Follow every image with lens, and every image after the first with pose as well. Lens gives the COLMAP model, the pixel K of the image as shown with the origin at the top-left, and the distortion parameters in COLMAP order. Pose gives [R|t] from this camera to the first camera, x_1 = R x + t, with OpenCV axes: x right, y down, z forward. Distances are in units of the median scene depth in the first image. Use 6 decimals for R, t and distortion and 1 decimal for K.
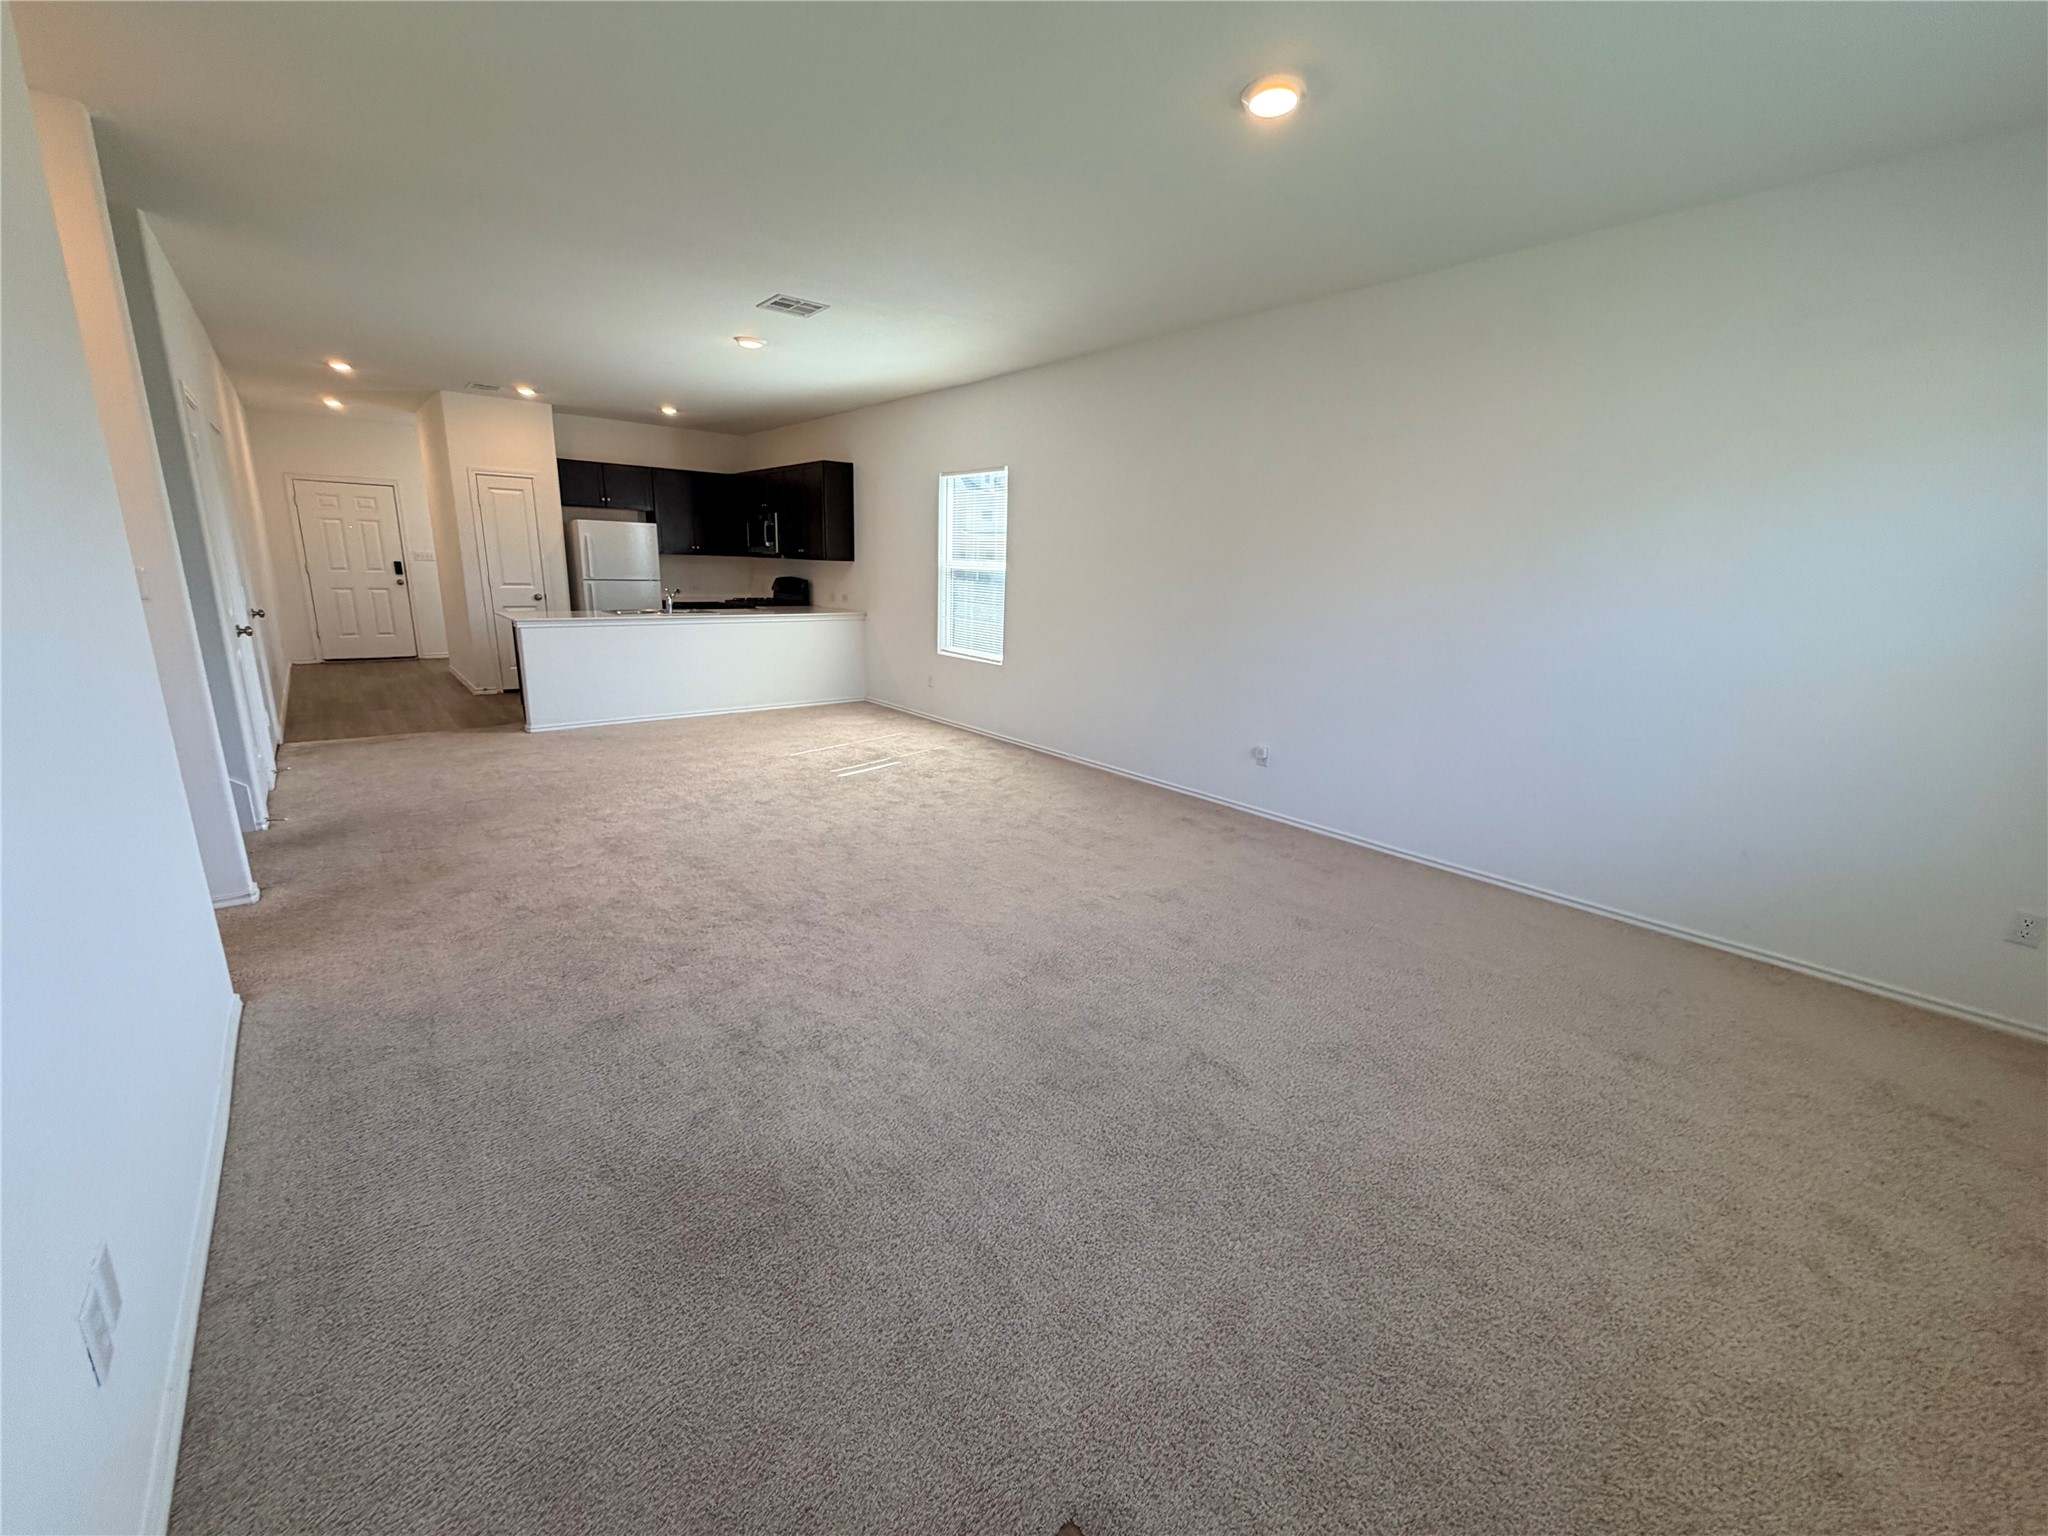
lens RADIAL K [[832.0, 0, 1008.9], [0, 832.0, 766.8], [0, 0, 1]] dist [0.013371, -0.000122]
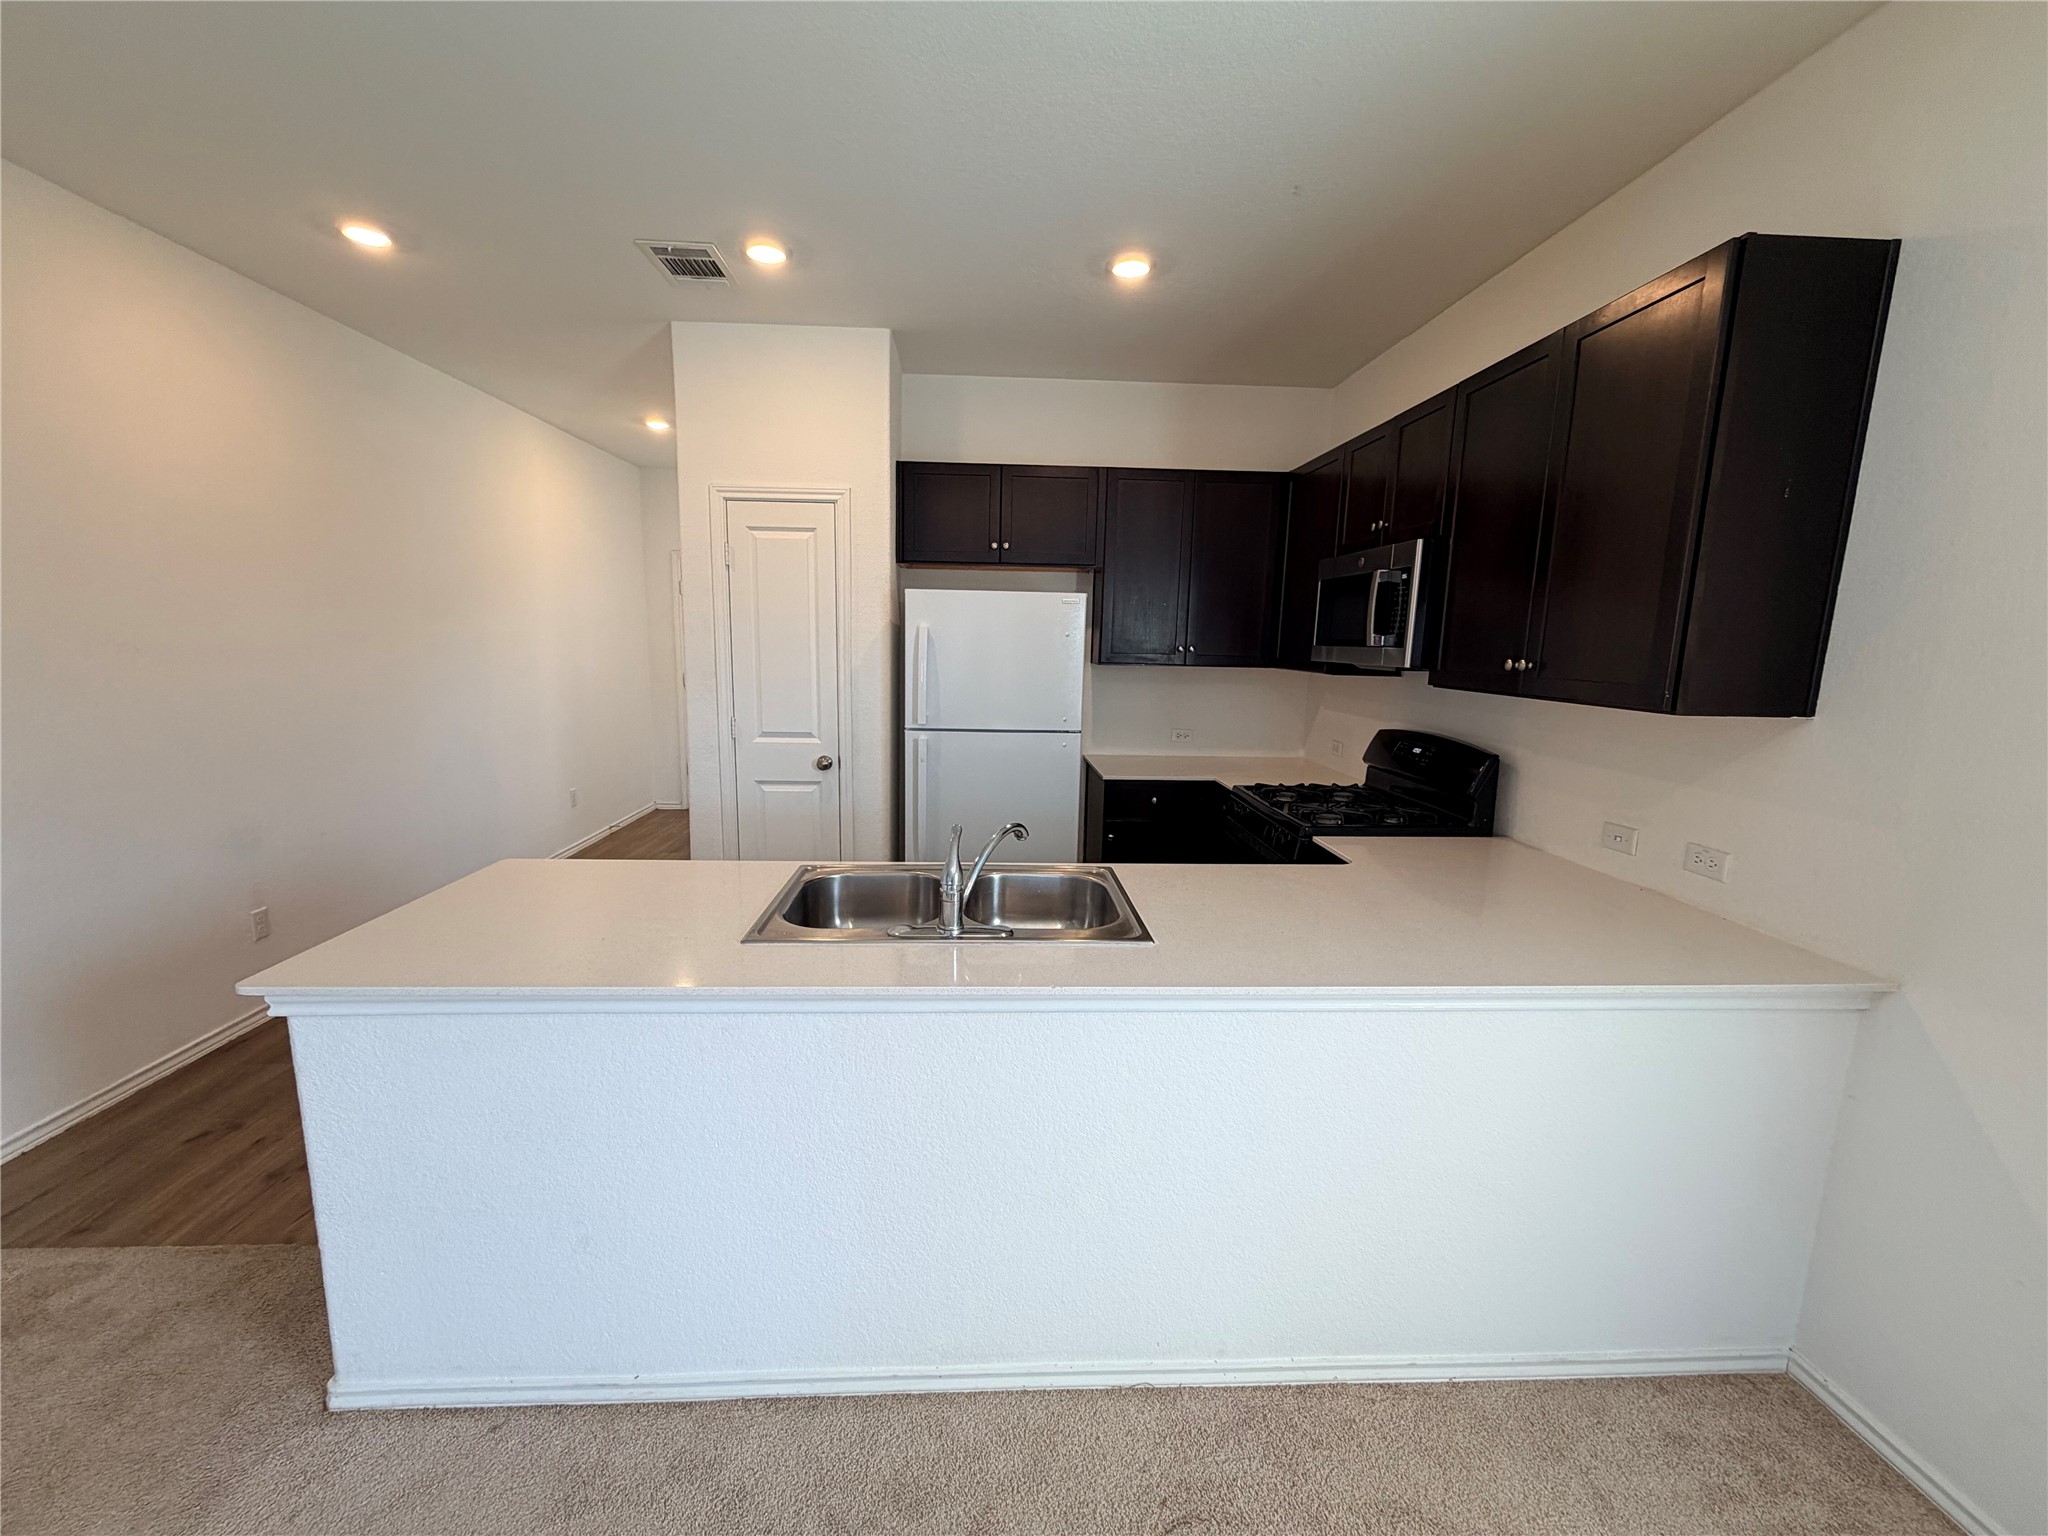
lens RADIAL K [[832.0, 0, 1008.9], [0, 832.0, 766.8], [0, 0, 1]] dist [0.013371, -0.000122]
pose [[0.804625, 0.081785, -0.588124, -0.218611], [-0.141106, 0.988432, -0.055599, -0.188809], [0.576773, 0.127724, 0.806858, 0.692030]]
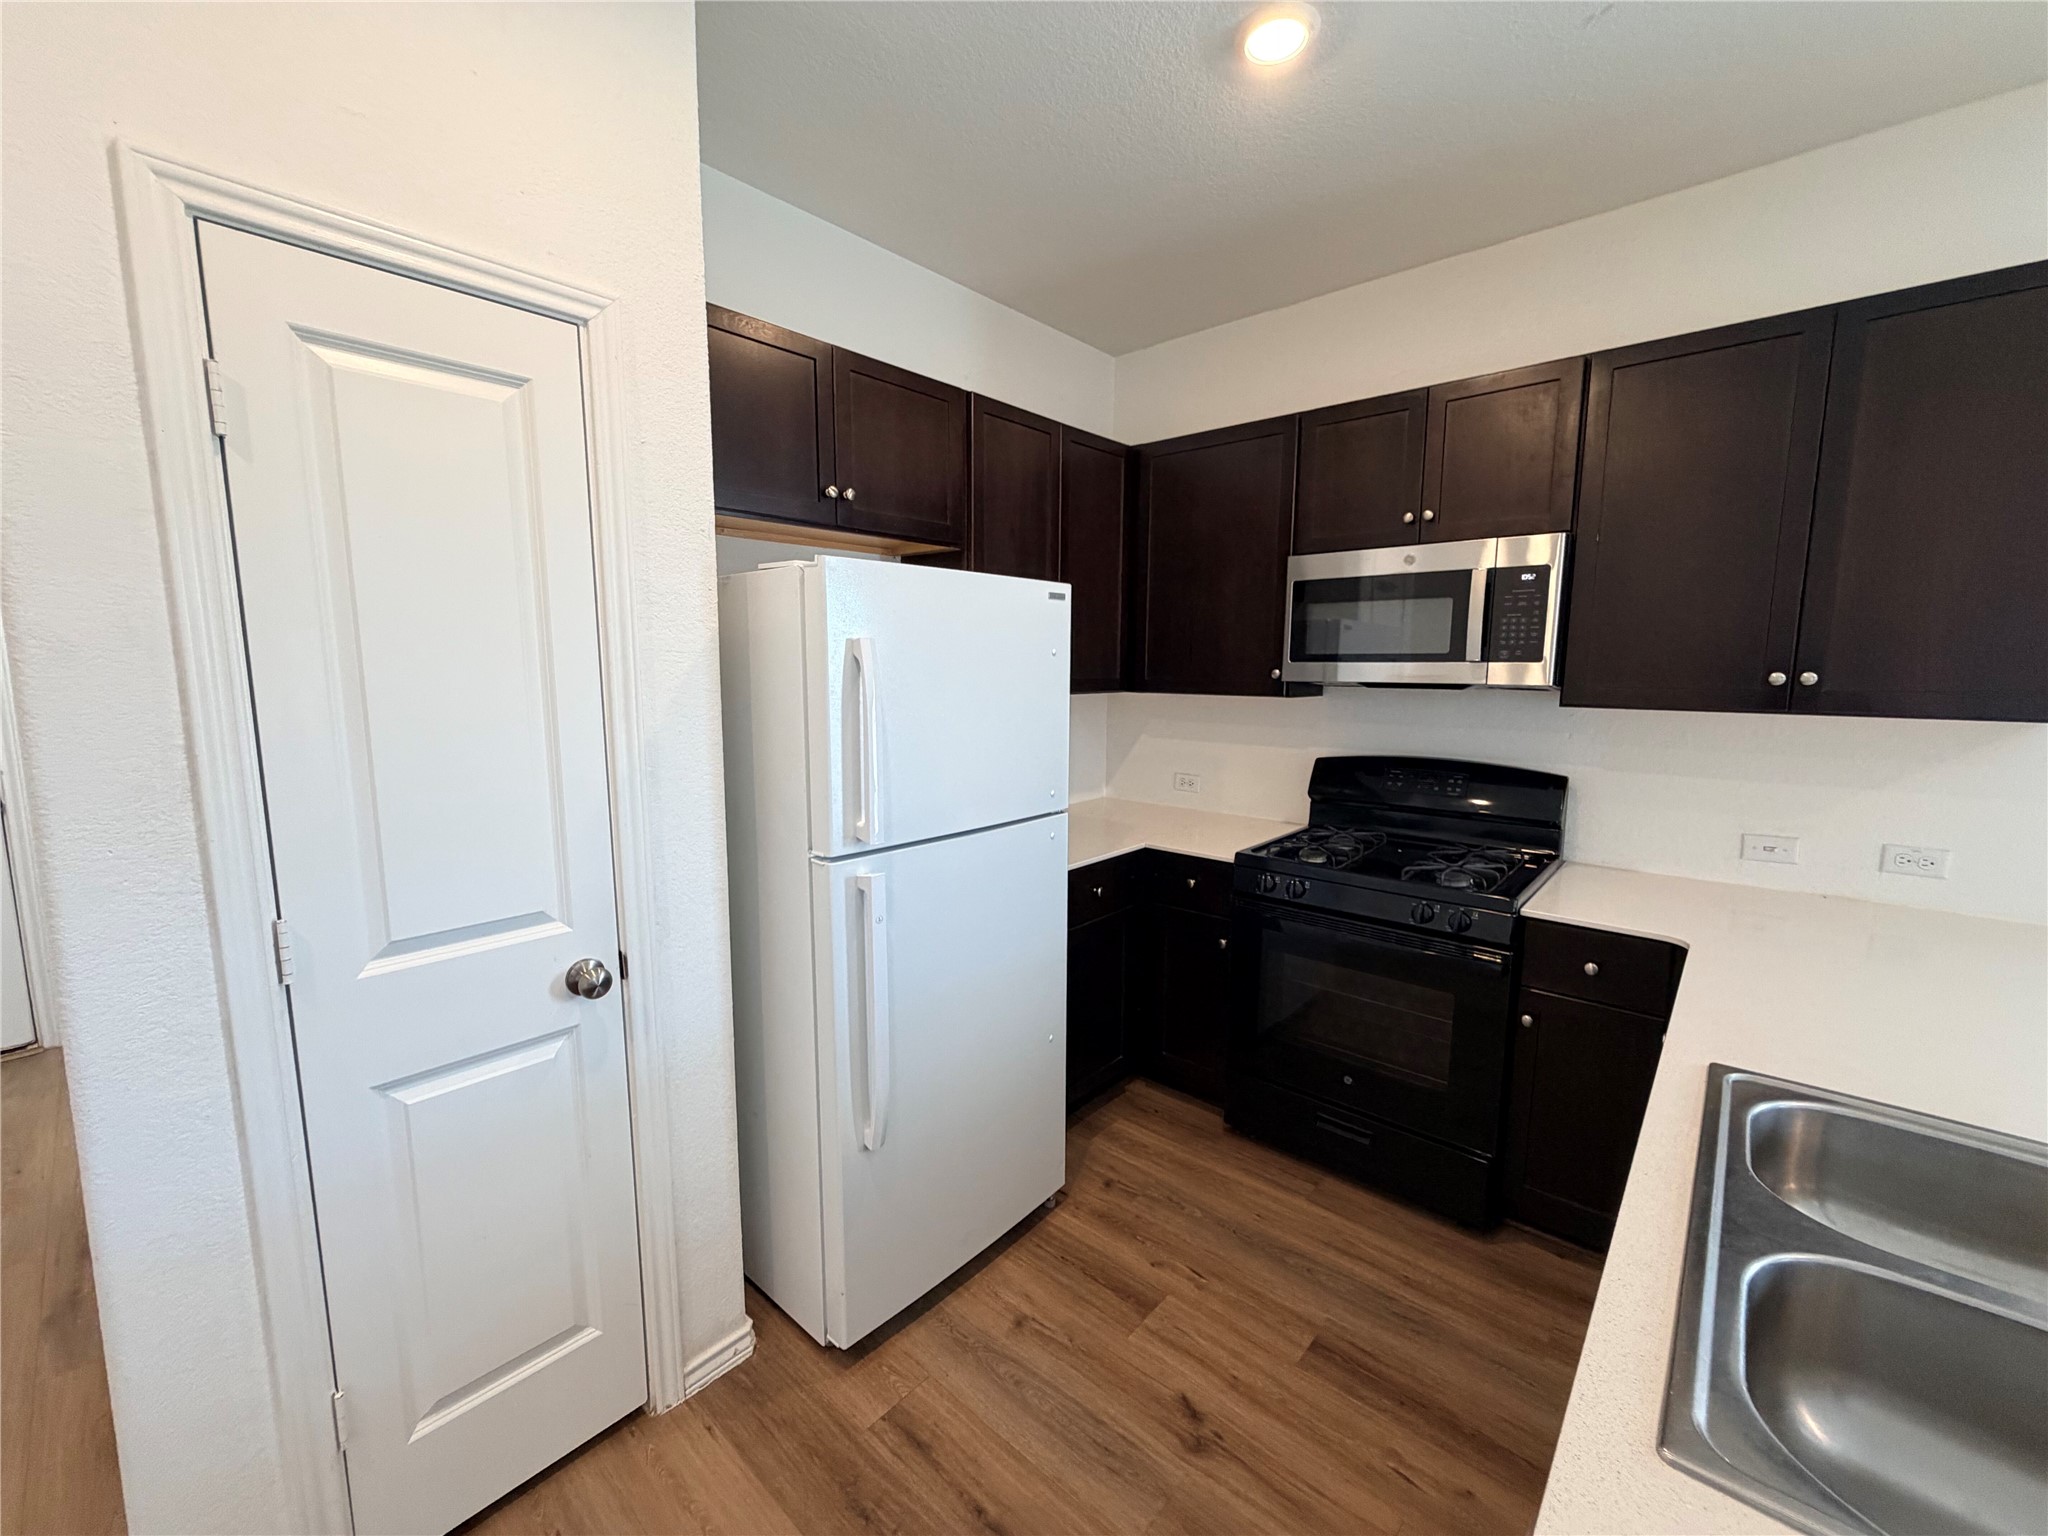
lens RADIAL K [[832.0, 0, 1008.9], [0, 832.0, 766.8], [0, 0, 1]] dist [0.013371, -0.000122]
pose [[0.988885, -0.047946, 0.140743, -0.492707], [0.063978, 0.991681, -0.111692, -0.220655], [-0.134217, 0.119455, 0.983726, 0.799804]]
